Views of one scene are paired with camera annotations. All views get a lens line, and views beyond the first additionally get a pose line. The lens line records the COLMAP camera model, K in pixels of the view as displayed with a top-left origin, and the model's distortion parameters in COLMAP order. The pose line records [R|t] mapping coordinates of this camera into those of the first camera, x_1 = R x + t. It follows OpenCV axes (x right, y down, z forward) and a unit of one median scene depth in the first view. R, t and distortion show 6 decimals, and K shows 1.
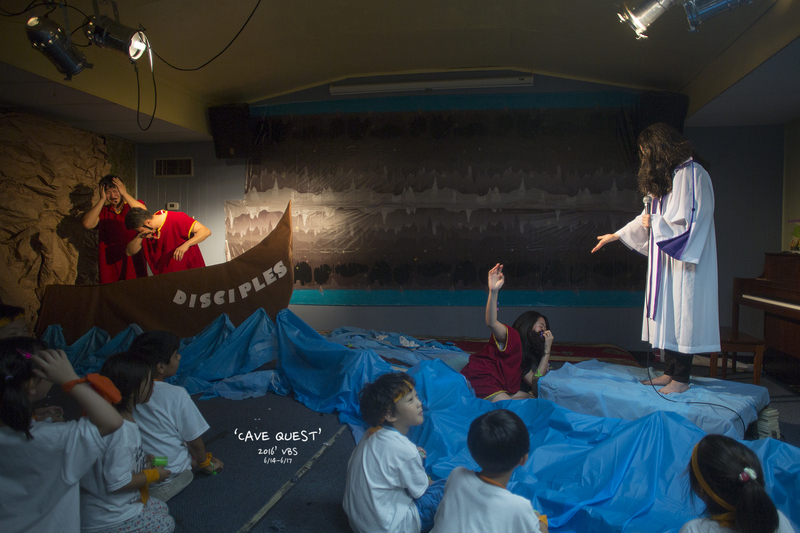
lens RADIAL K [[531.2, 0, 415.7], [0, 531.2, 260.0], [0, 0, 1]] dist [-0.068271, 0.045309]
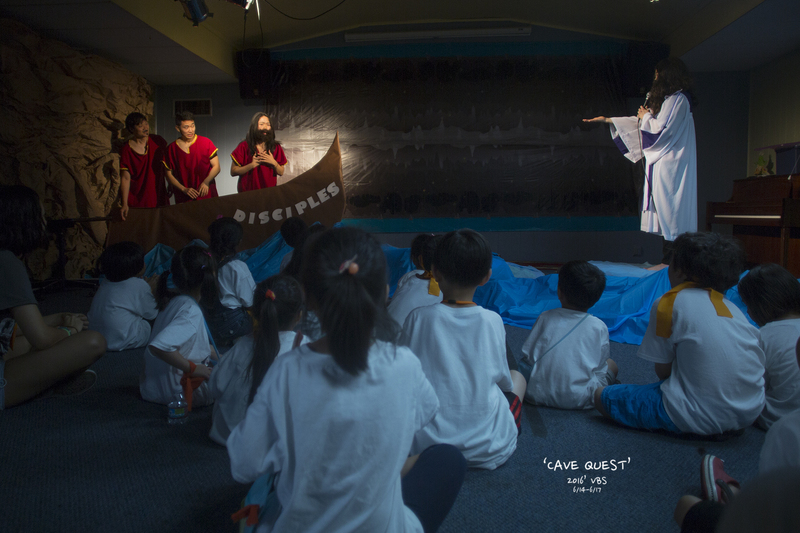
lens RADIAL K [[586.7, 0, 354.8], [0, 586.7, 237.1], [0, 0, 1]] dist [-0.075078, 0.058014]
pose [[0.999591, -0.003176, 0.028413, -0.189464], [0.002688, 0.999848, 0.017206, 0.078704], [-0.028463, -0.017122, 0.999448, -0.236281]]
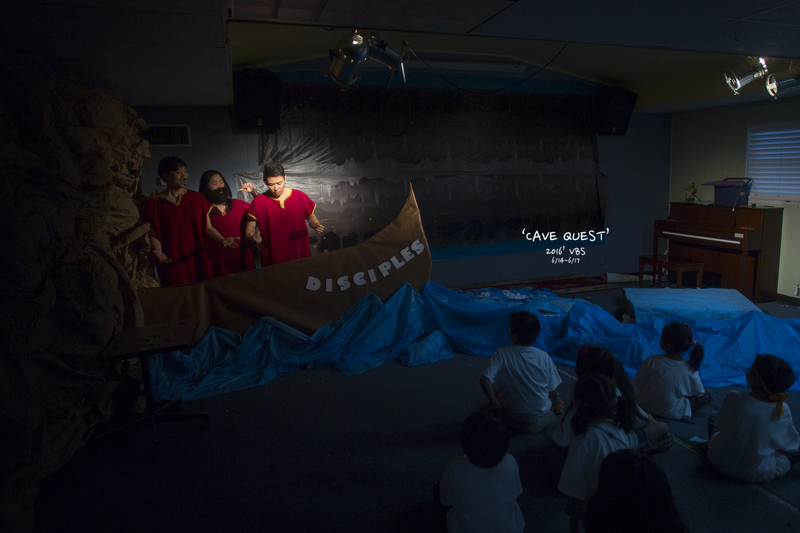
lens RADIAL K [[546.5, 0, 432.7], [0, 546.5, 256.7], [0, 0, 1]] dist [-0.055131, 0.003138]
pose [[0.861862, -0.110212, 0.495022, -0.622273], [0.046418, 0.989146, 0.139408, -0.094241], [-0.505014, -0.097172, 0.857624, -0.010426]]
